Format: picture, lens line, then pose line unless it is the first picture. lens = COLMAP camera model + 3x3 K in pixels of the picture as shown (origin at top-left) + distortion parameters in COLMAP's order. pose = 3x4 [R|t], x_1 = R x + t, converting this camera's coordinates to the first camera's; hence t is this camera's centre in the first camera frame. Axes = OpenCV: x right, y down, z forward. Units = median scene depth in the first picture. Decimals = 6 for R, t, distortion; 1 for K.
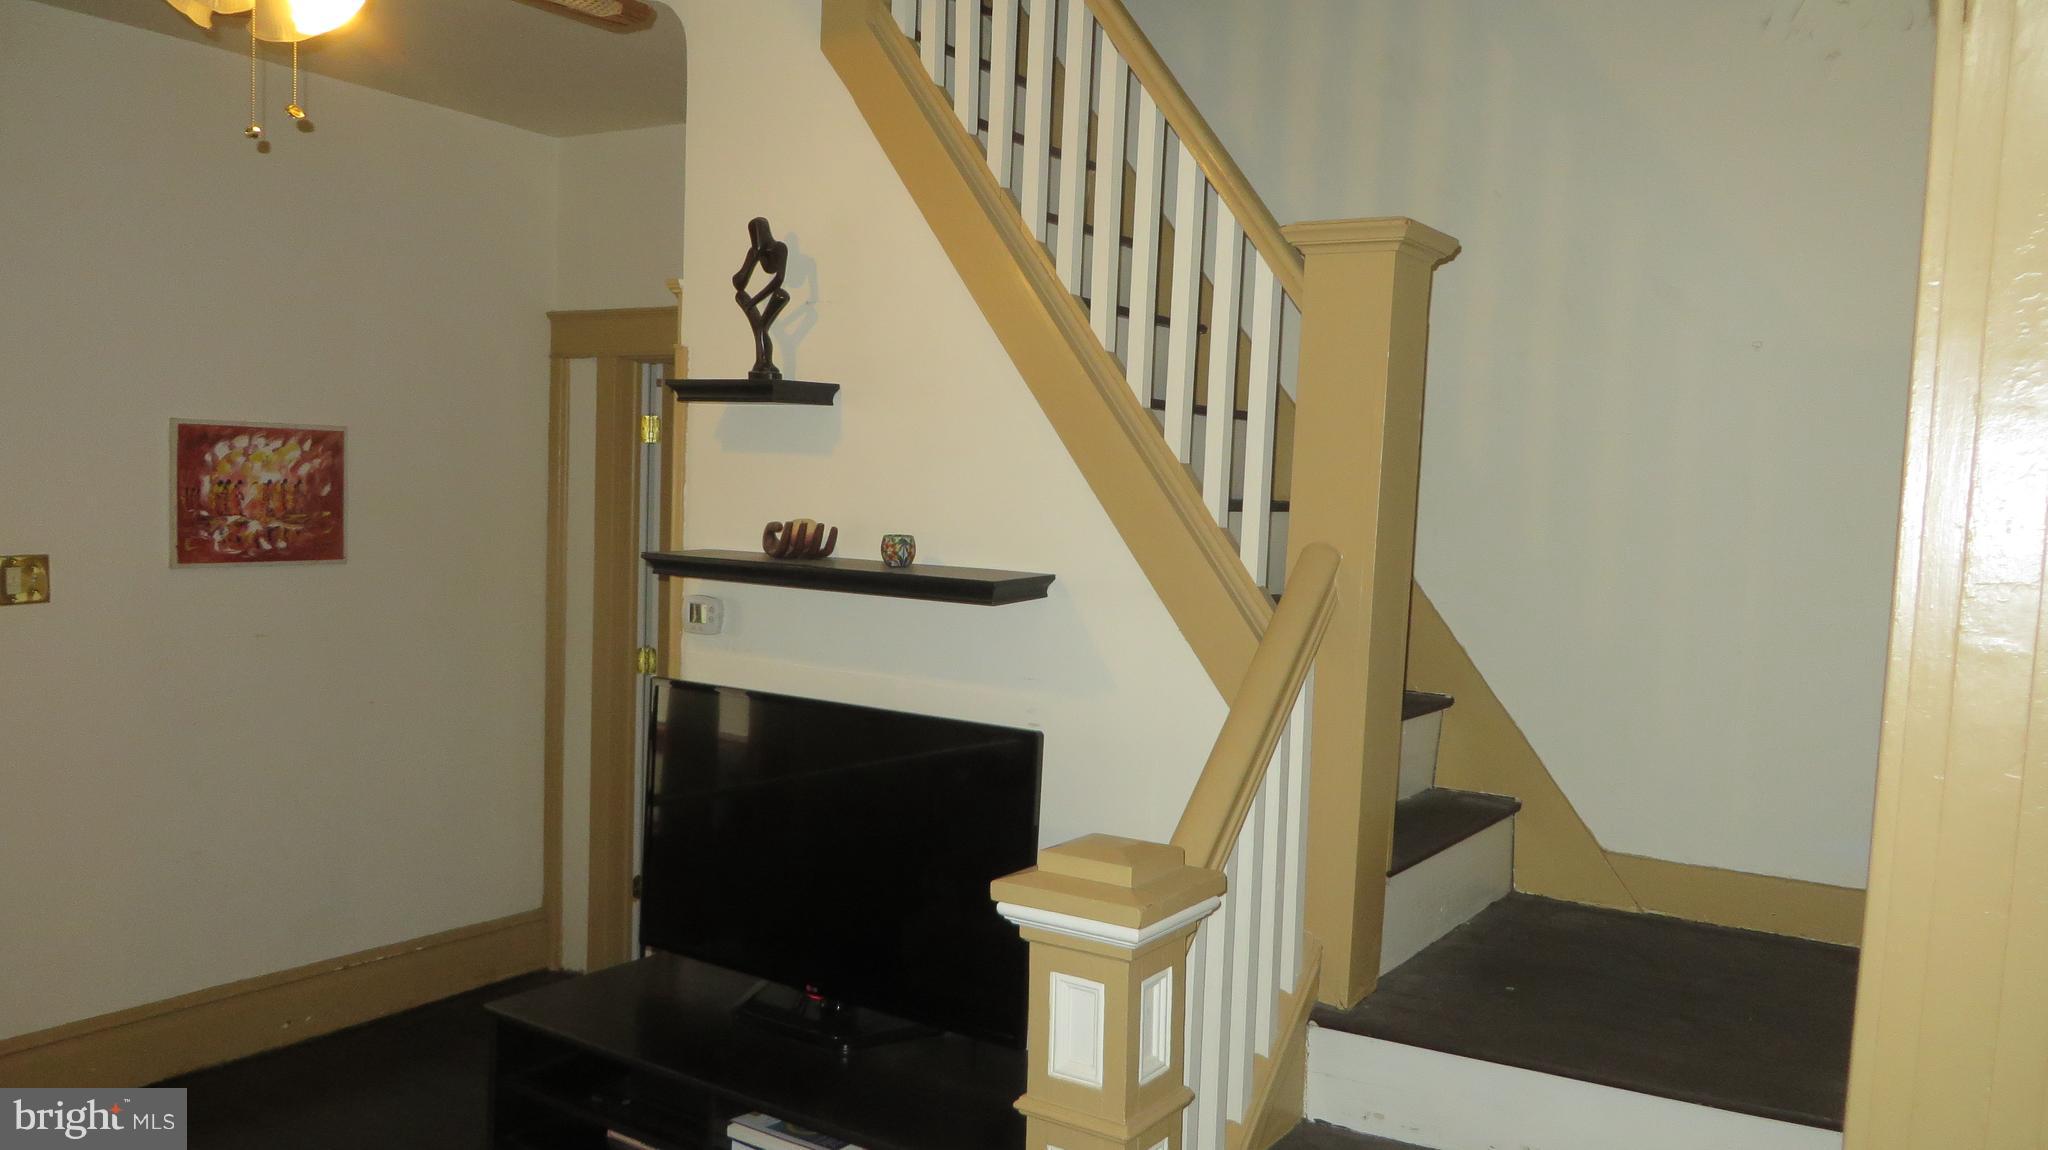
lens RADIAL K [[1545.3, 0, 1024.0], [0, 1545.3, 575.0], [0, 0, 1]] dist [-0.007989, -0.007192]
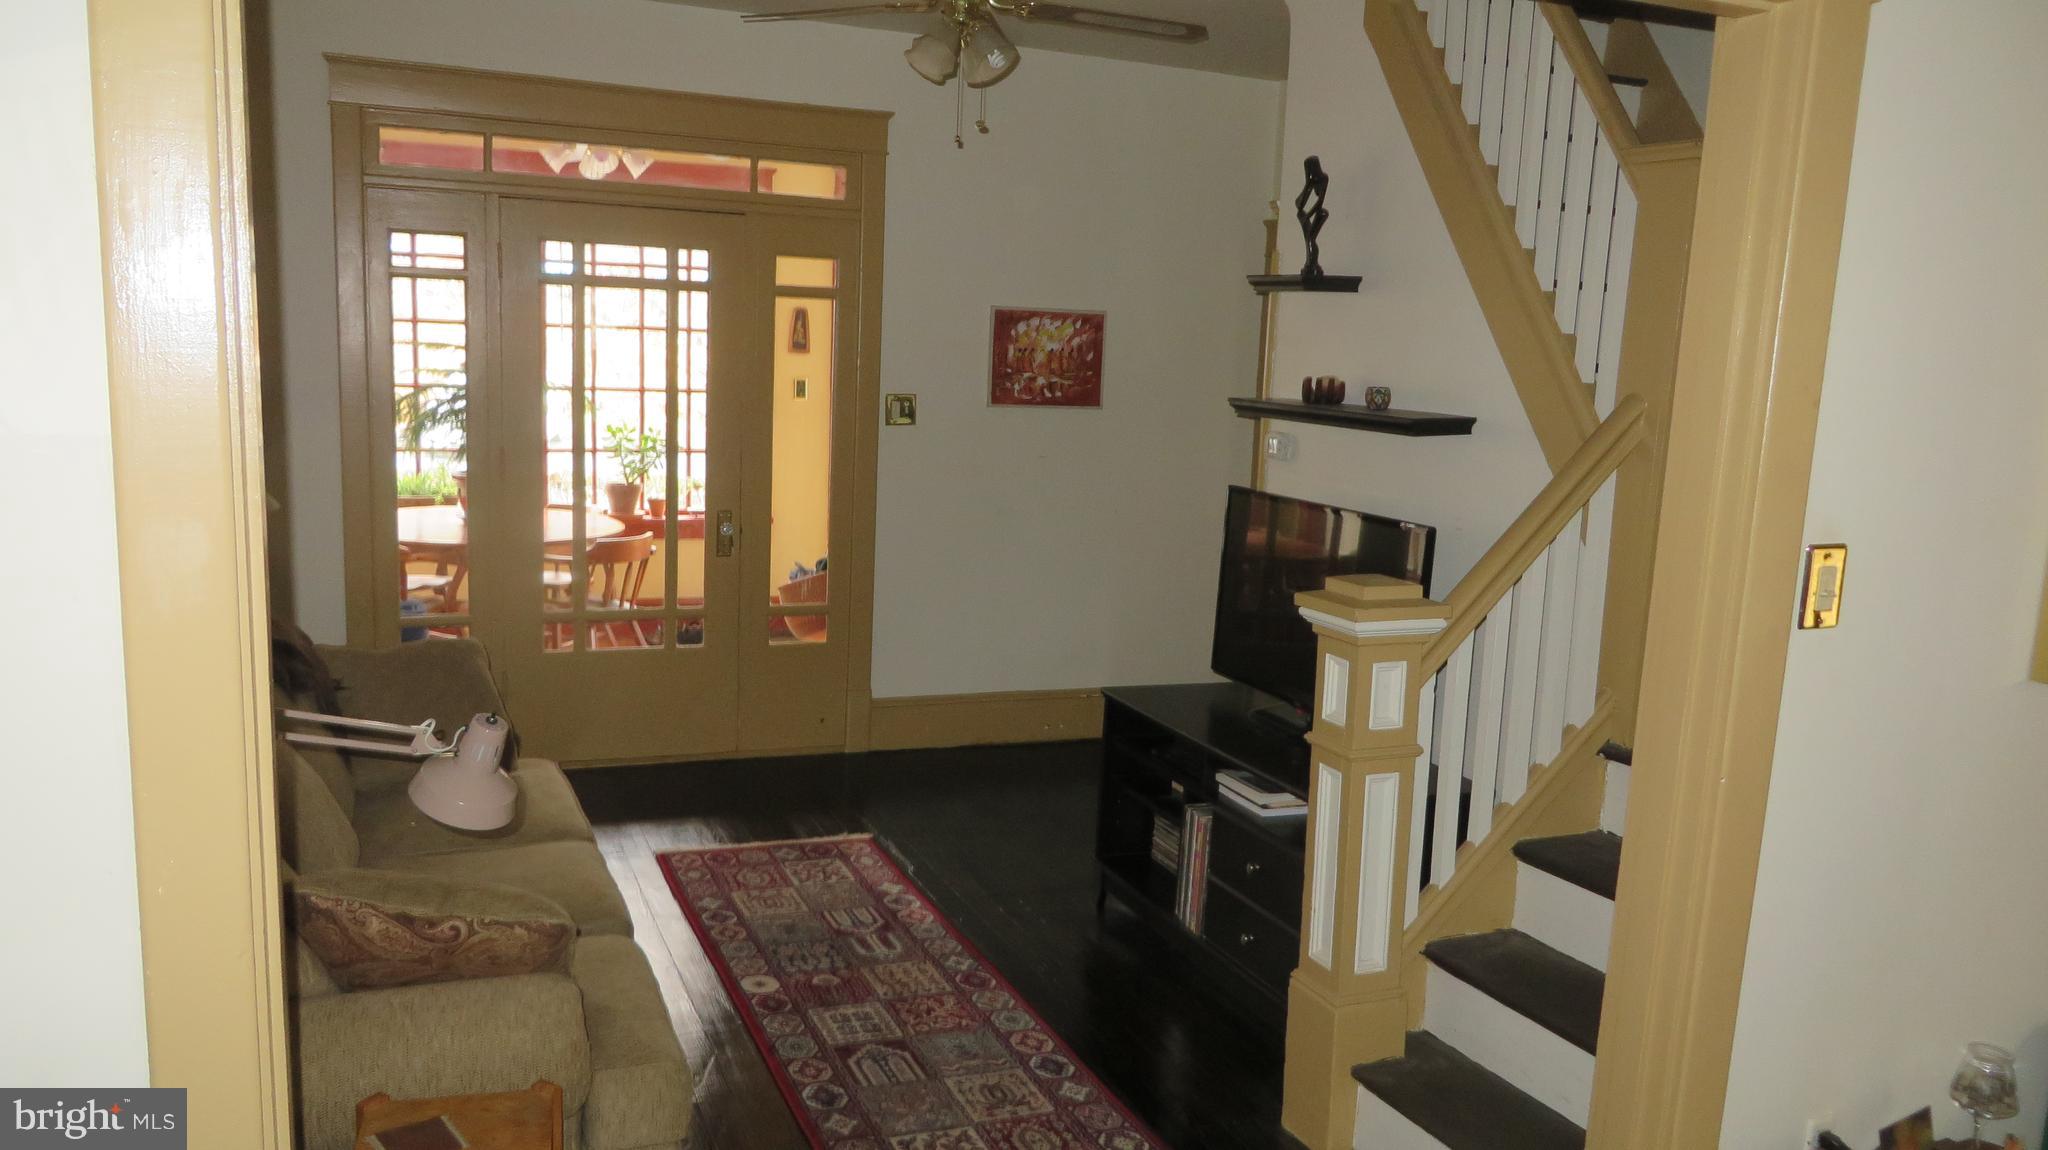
lens RADIAL K [[1554.2, 0, 1011.0], [0, 1554.2, 577.1], [0, 0, 1]] dist [0.000002, 0.000419]
pose [[0.831107, 0.087621, -0.549167, 0.311644], [-0.047840, 0.995114, 0.086372, 0.028813], [0.554051, -0.045512, 0.831237, -0.252366]]
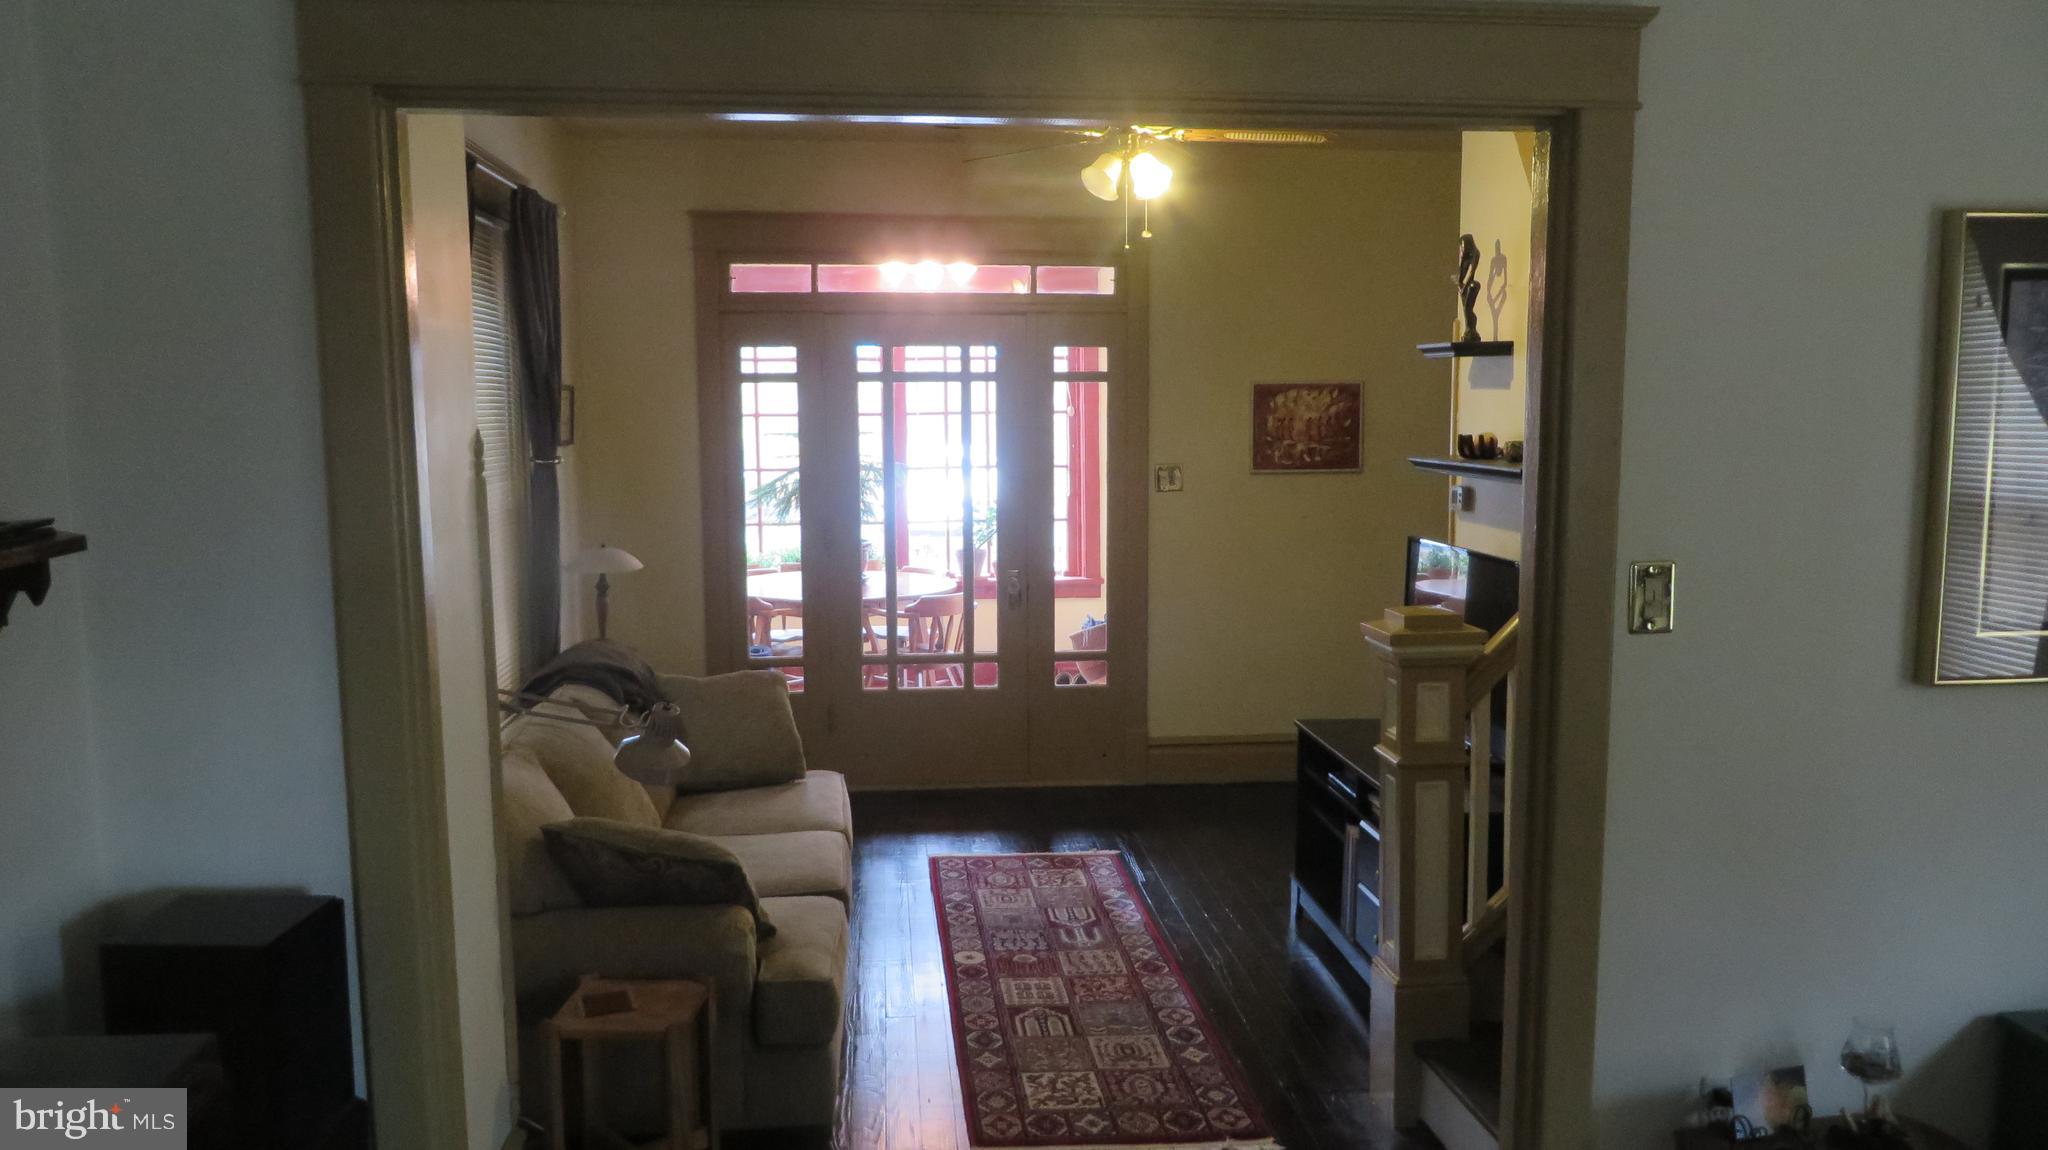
lens RADIAL K [[1545.3, 0, 1024.0], [0, 1545.3, 575.0], [0, 0, 1]] dist [-0.007989, -0.007192]
pose [[0.638813, 0.052975, -0.767536, 0.570451], [-0.024931, 0.998528, 0.048168, 0.031963], [0.768958, -0.011635, 0.639193, -0.245162]]
